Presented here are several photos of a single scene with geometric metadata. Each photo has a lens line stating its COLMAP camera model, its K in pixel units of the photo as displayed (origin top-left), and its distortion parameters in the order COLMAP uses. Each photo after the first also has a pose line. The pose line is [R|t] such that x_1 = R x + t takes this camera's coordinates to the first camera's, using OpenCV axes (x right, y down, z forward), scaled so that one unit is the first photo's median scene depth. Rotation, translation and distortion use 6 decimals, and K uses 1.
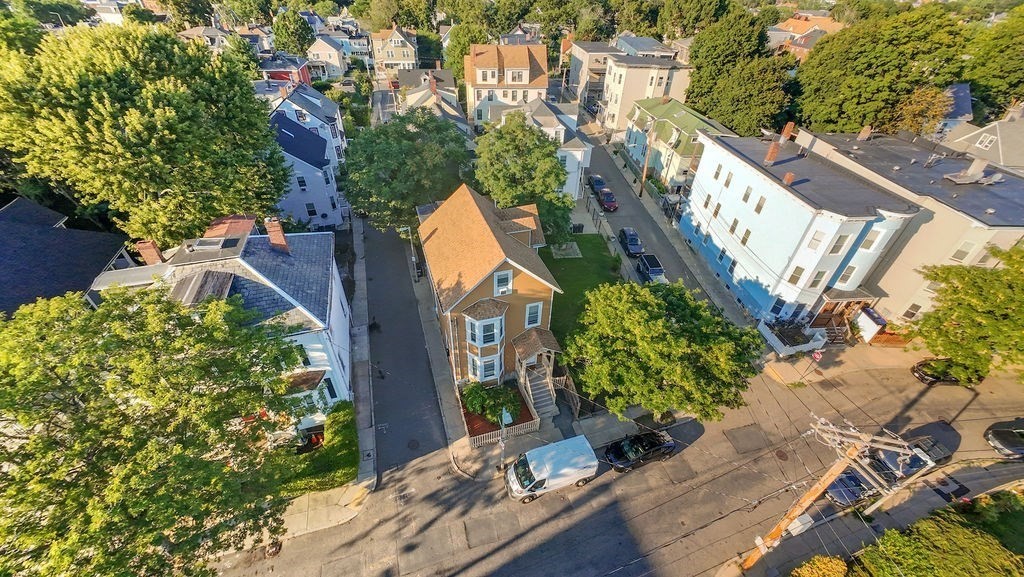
lens RADIAL K [[396.0, 0, 509.8], [0, 396.0, 287.8], [0, 0, 1]] dist [0.000036, 0.000002]
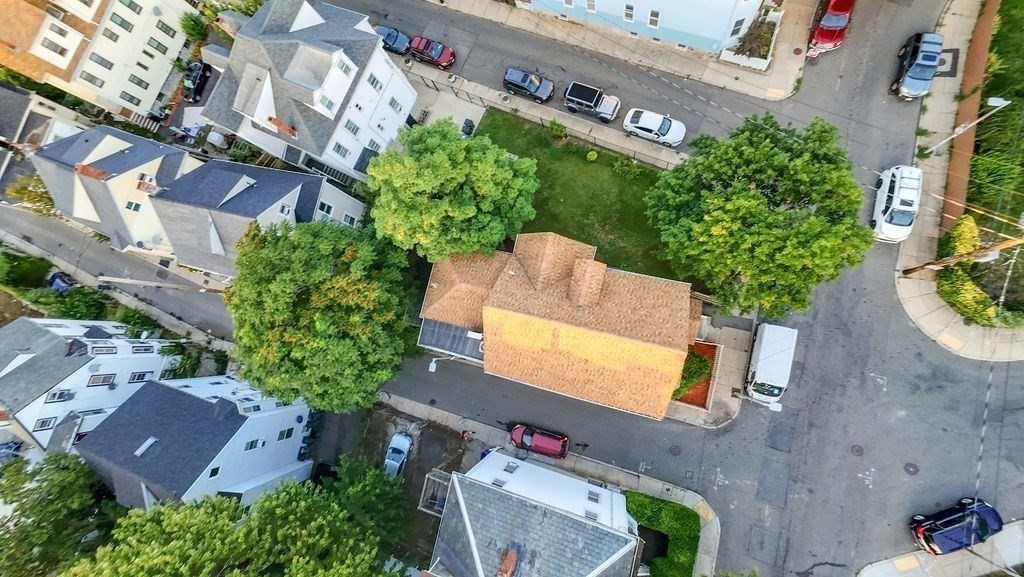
lens RADIAL K [[396.0, 0, 512.7], [0, 396.0, 286.5], [0, 0, 1]] dist [0.000036, 0.000002]
pose [[0.504463, -0.862986, -0.027773, -0.016635], [0.704547, 0.392826, 0.591017, -0.296893], [-0.499130, -0.317714, 0.806181, 0.182127]]
